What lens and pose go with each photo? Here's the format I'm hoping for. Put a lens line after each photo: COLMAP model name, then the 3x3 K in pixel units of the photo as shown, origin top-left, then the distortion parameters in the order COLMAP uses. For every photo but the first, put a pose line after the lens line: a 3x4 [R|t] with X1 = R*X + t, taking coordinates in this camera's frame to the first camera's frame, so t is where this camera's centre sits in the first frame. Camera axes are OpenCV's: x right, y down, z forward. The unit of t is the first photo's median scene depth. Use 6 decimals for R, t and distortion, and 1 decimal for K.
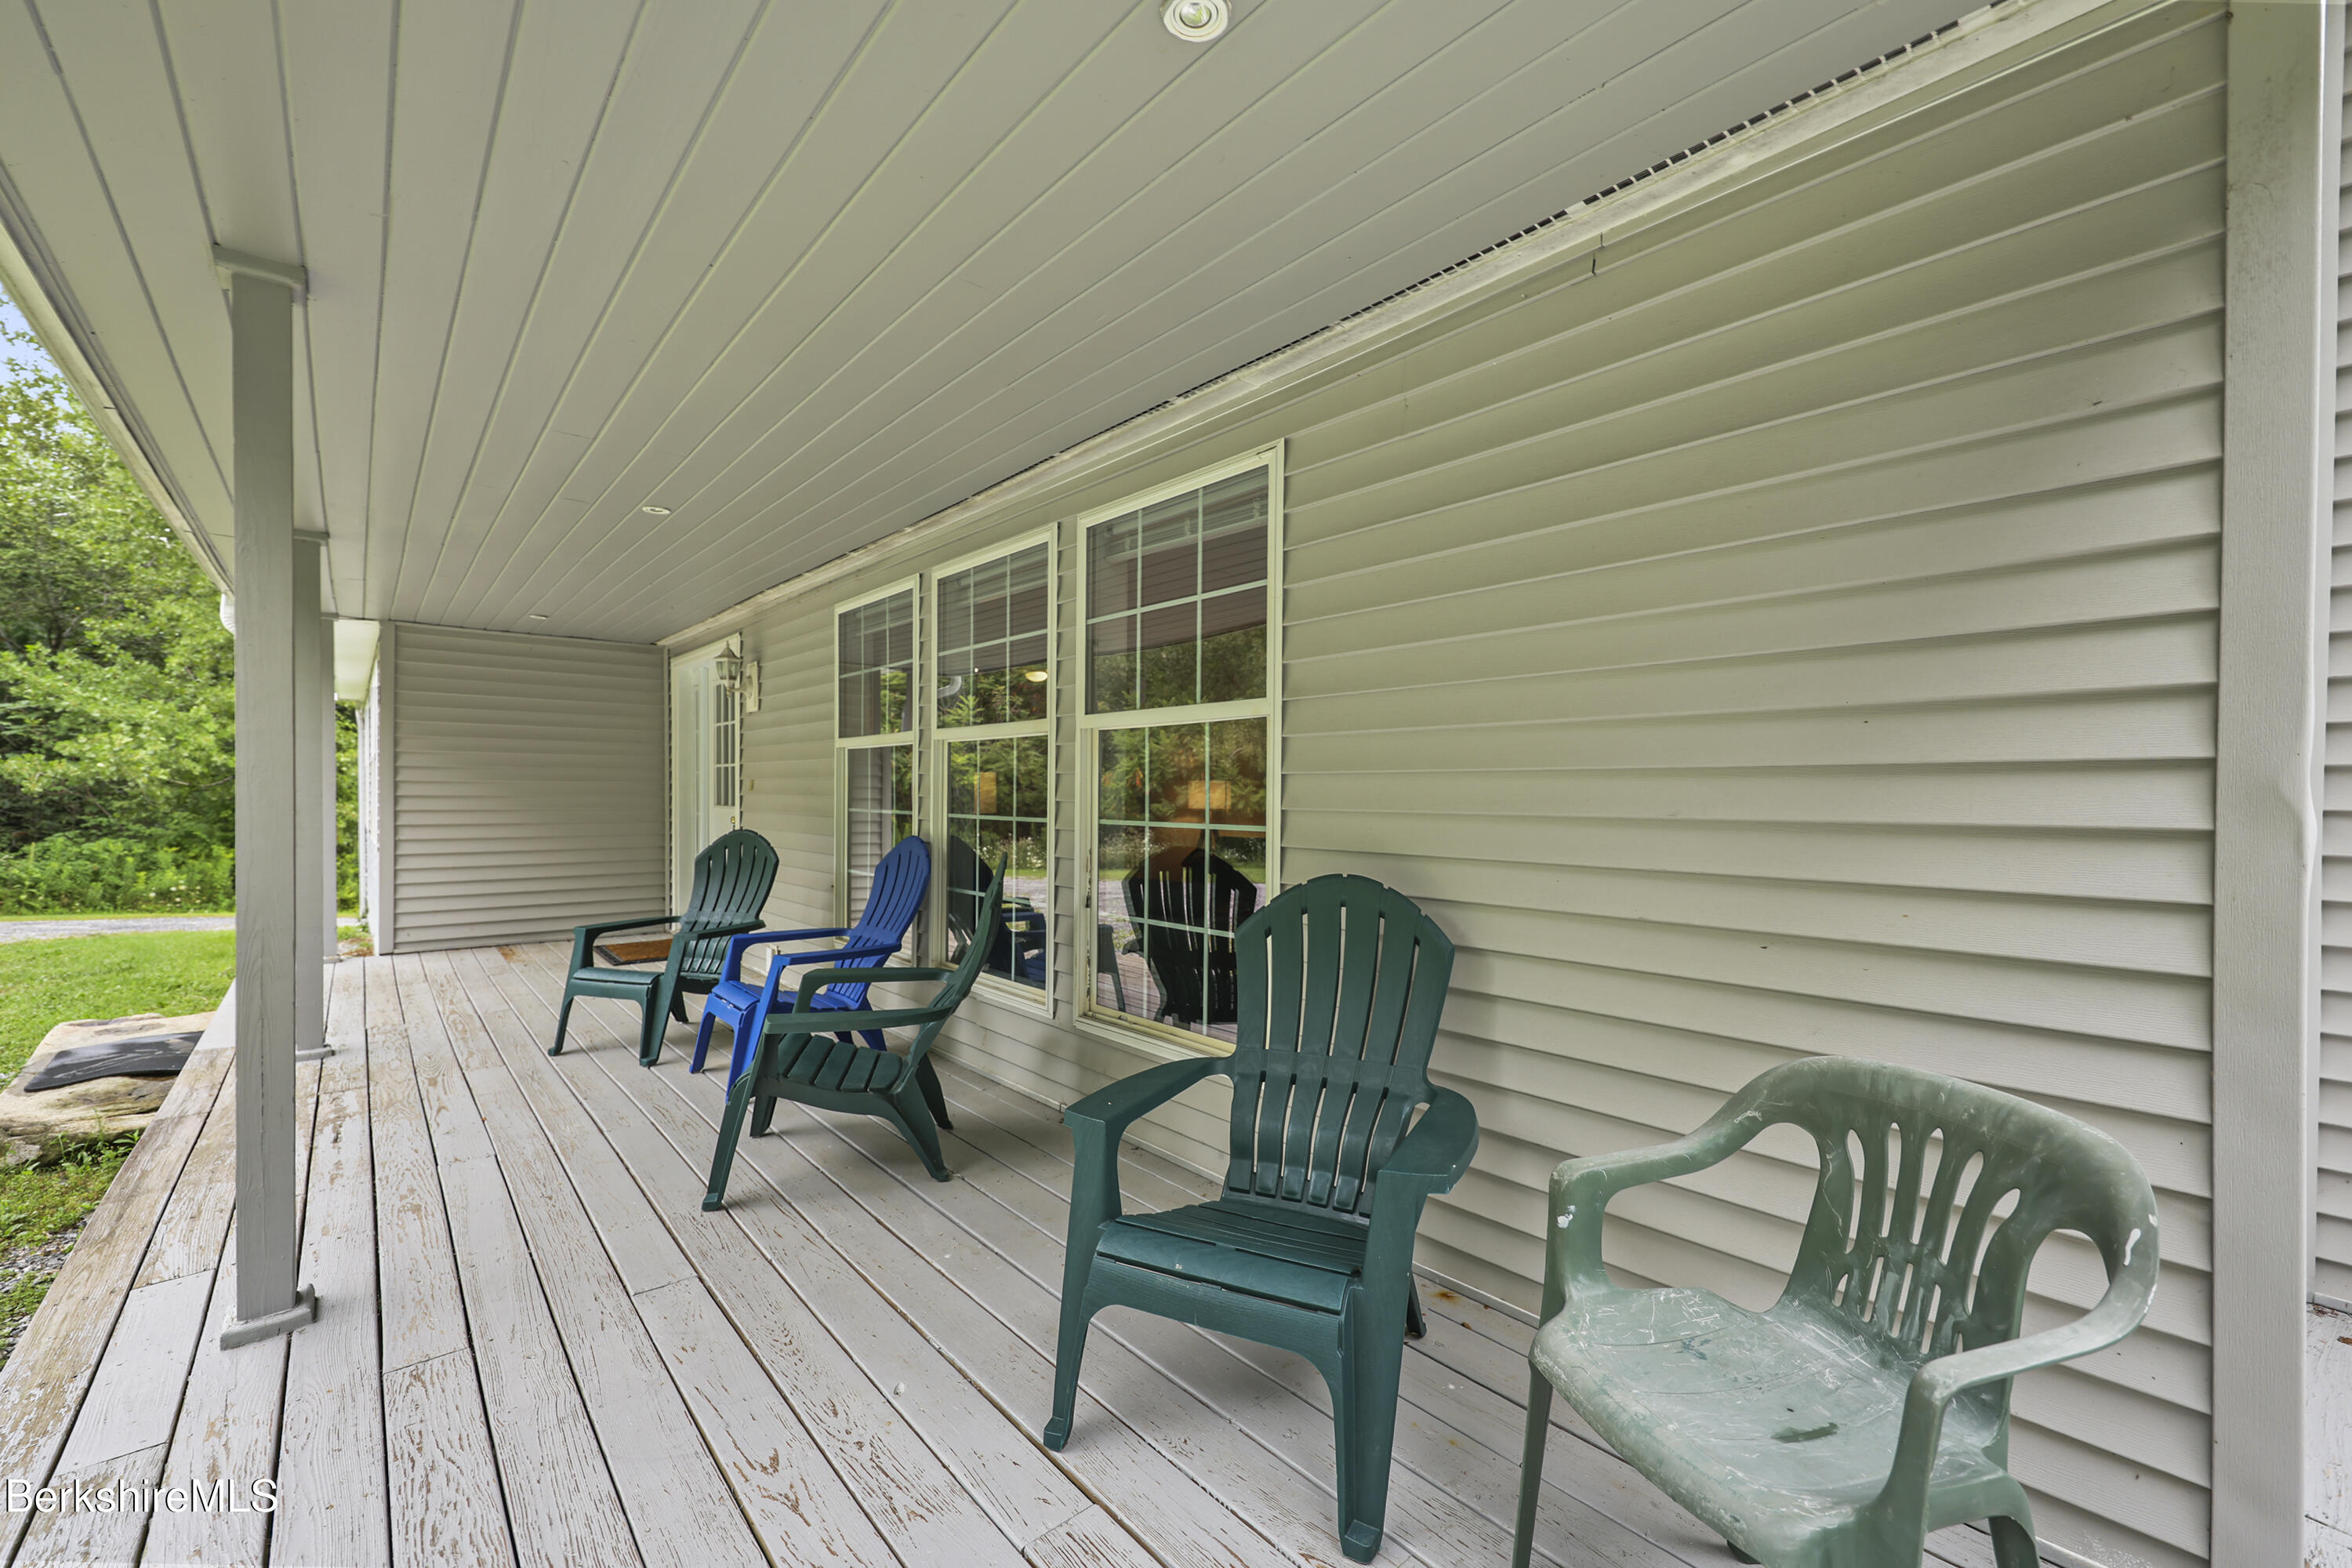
lens RADIAL K [[966.2, 0, 1177.5], [0, 966.2, 801.7], [0, 0, 1]] dist [-0.000645, -0.000211]
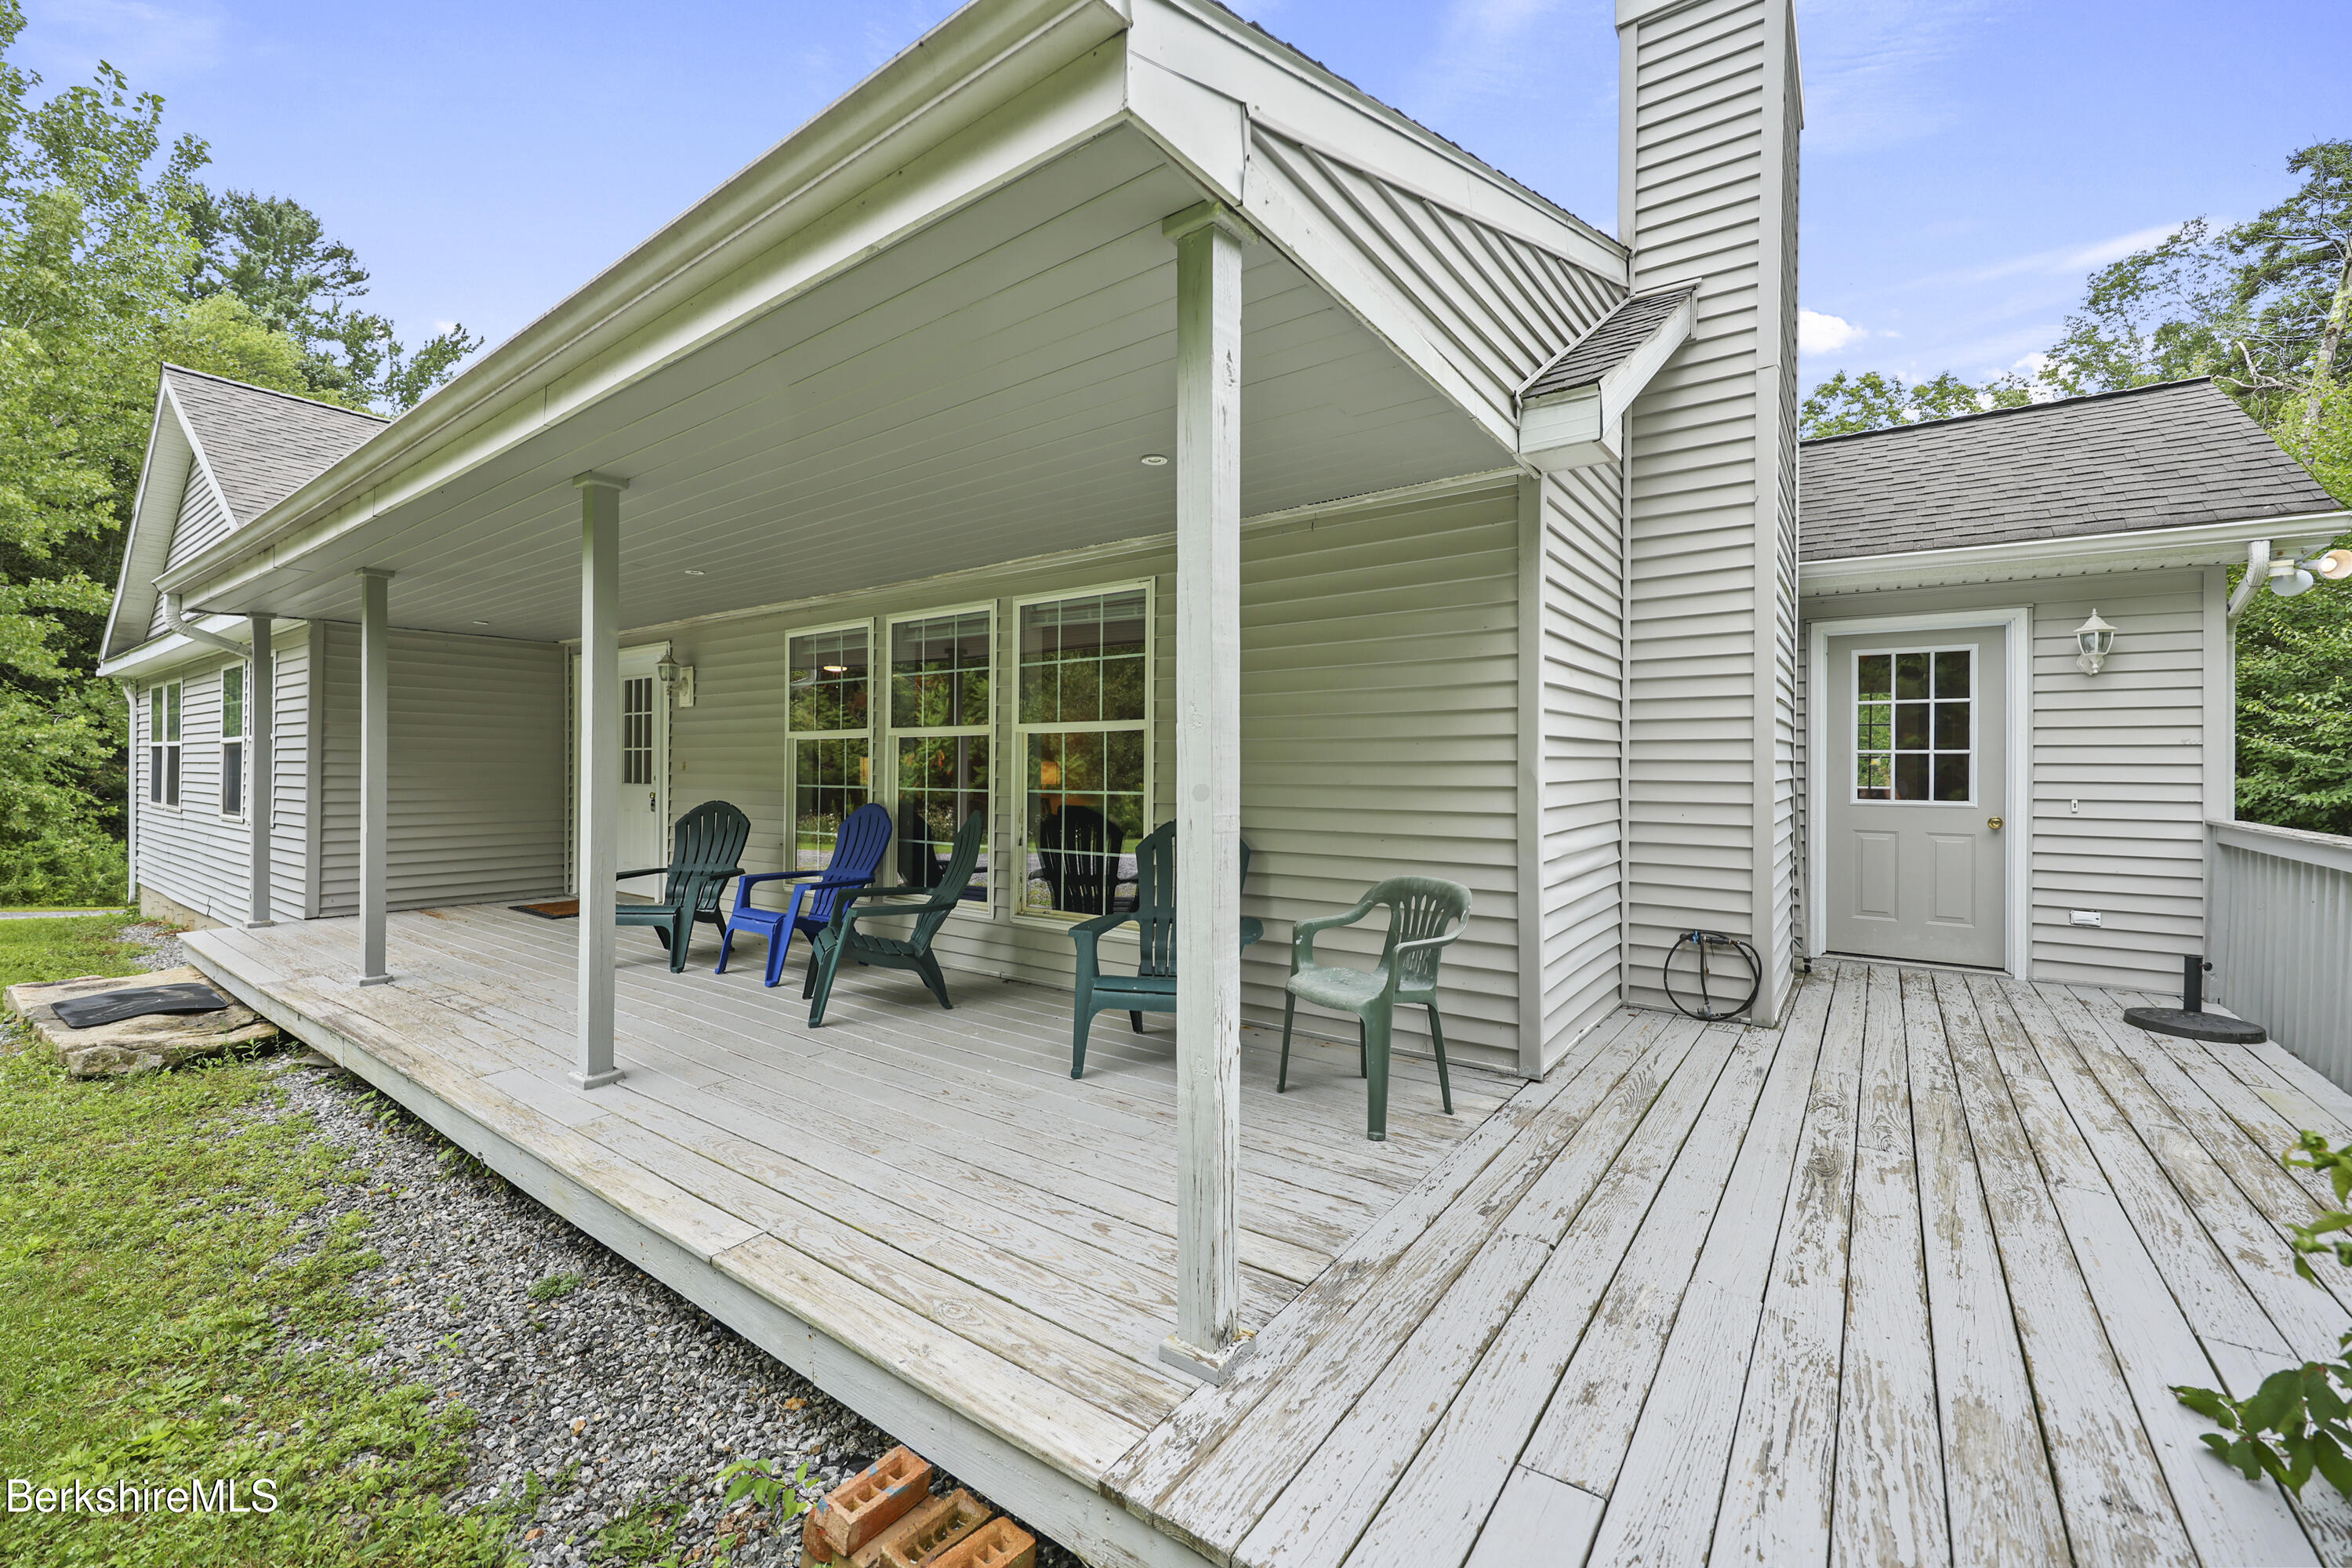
lens RADIAL K [[948.3, 0, 1176.0], [0, 948.3, 784.0], [0, 0, 1]] dist [-0.000178, -0.000040]
pose [[0.972133, -0.003368, 0.234406, -0.201947], [0.002864, 0.999993, 0.002491, 0.005386], [-0.234412, -0.001750, 0.972136, -0.549059]]
